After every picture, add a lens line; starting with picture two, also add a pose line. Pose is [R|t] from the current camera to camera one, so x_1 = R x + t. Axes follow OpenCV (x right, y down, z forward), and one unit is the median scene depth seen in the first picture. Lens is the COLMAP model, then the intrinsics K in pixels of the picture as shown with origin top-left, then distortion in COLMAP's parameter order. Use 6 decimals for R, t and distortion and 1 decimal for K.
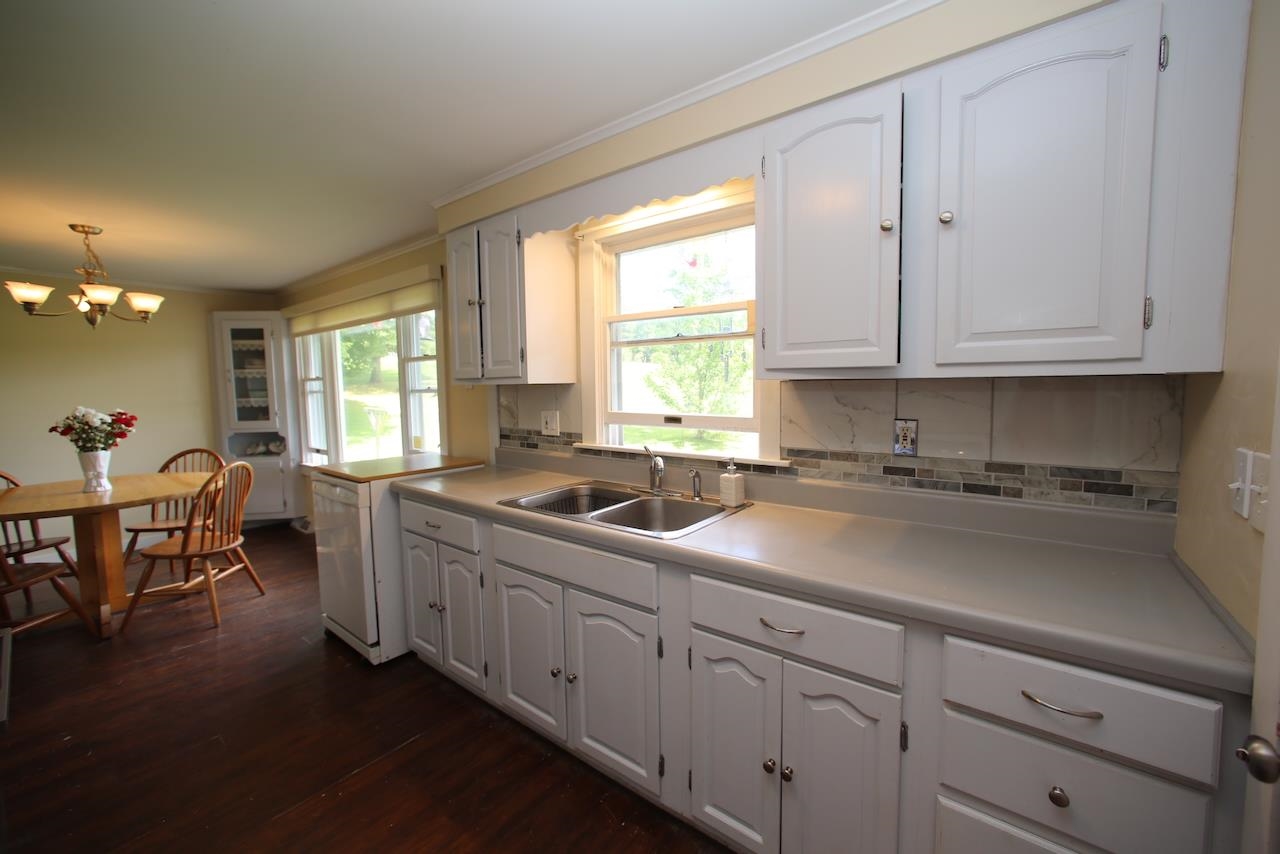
lens RADIAL K [[521.8, 0, 643.2], [0, 521.8, 425.8], [0, 0, 1]] dist [-0.032244, 0.009970]
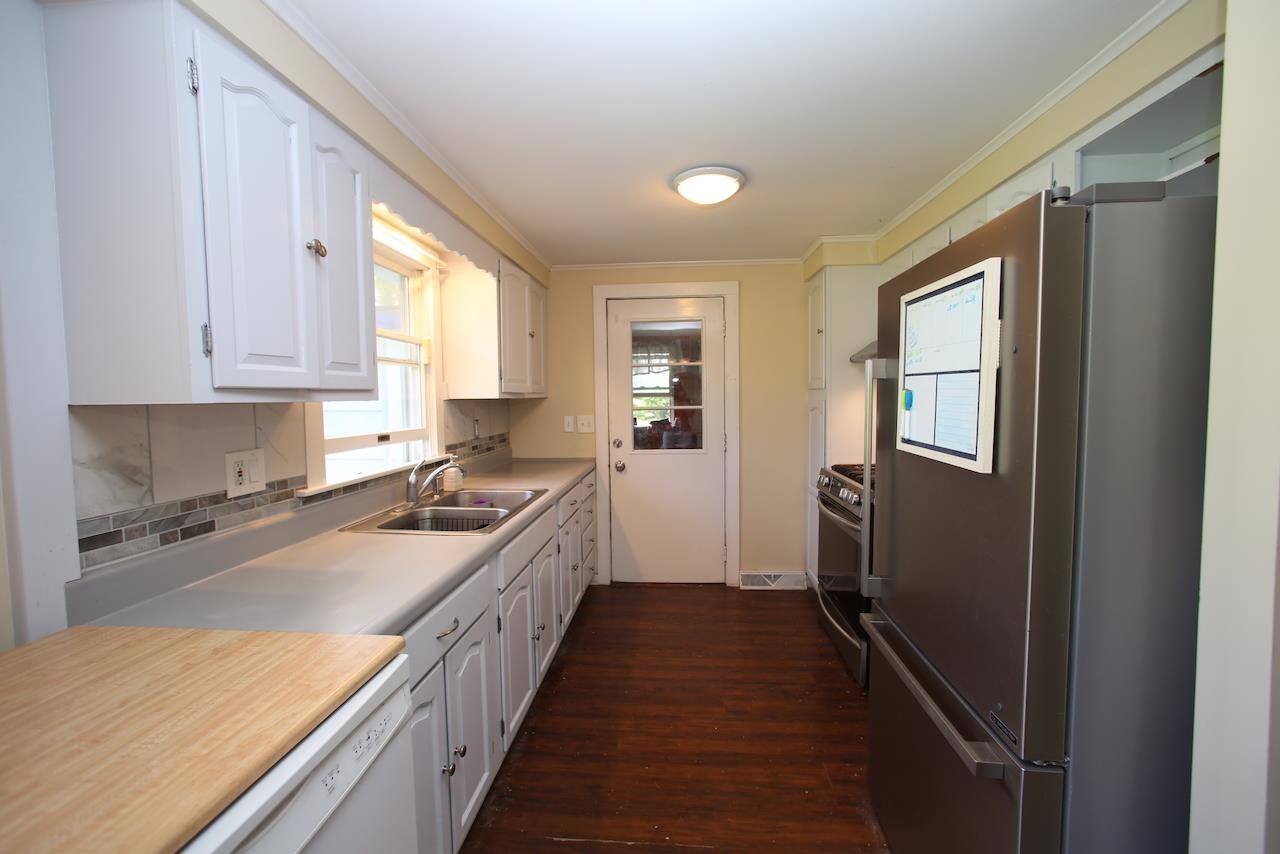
lens RADIAL K [[508.7, 0, 646.7], [0, 508.7, 422.9], [0, 0, 1]] dist [-0.036802, 0.014388]
pose [[-0.570919, -0.021606, 0.820722, -0.787394], [0.085493, 0.992654, 0.085604, -0.061165], [-0.816543, 0.119039, -0.564878, 0.865466]]
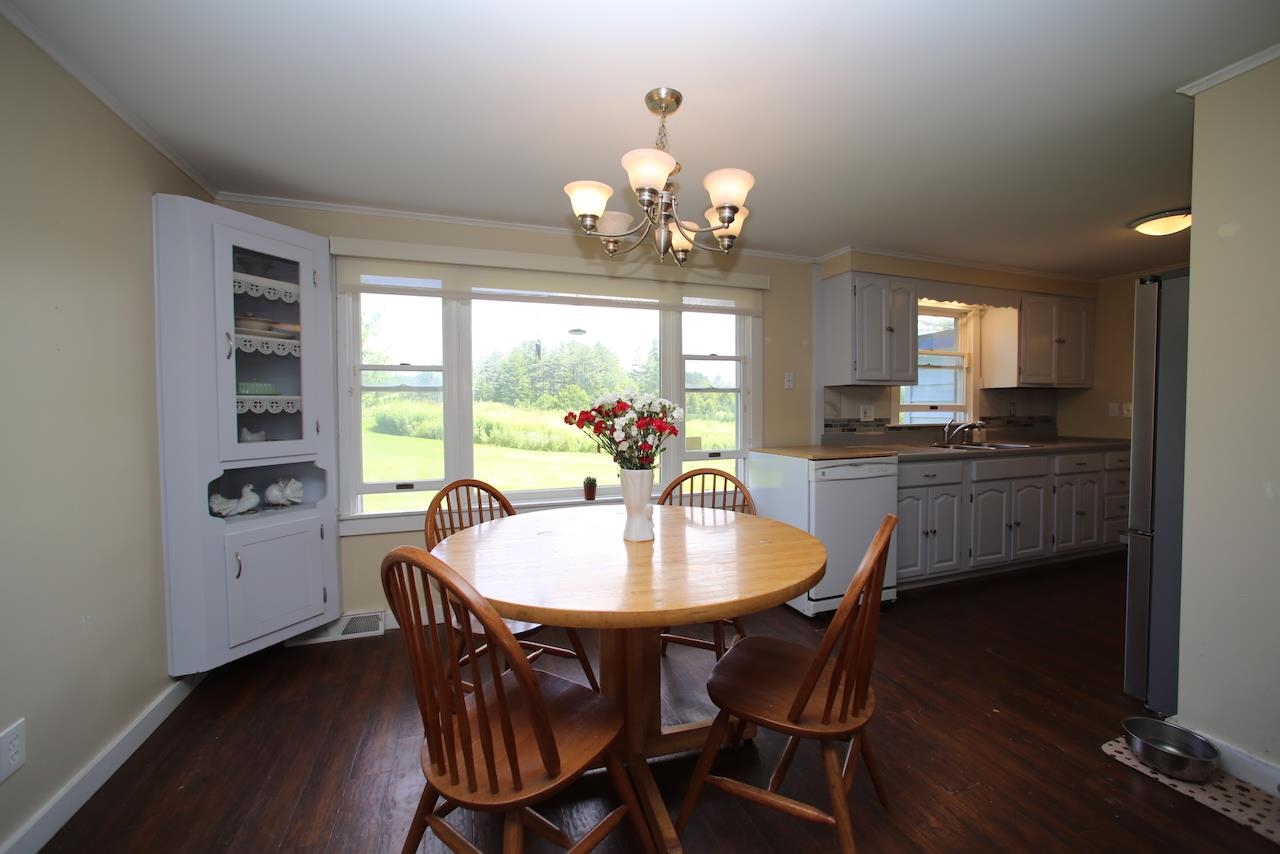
lens RADIAL K [[521.8, 0, 643.2], [0, 521.8, 425.8], [0, 0, 1]] dist [-0.032244, 0.009970]
pose [[0.512120, -0.014731, 0.858788, -1.637630], [0.070130, 0.997232, -0.024715, 0.020977], [-0.856046, 0.072884, 0.511735, 0.724037]]
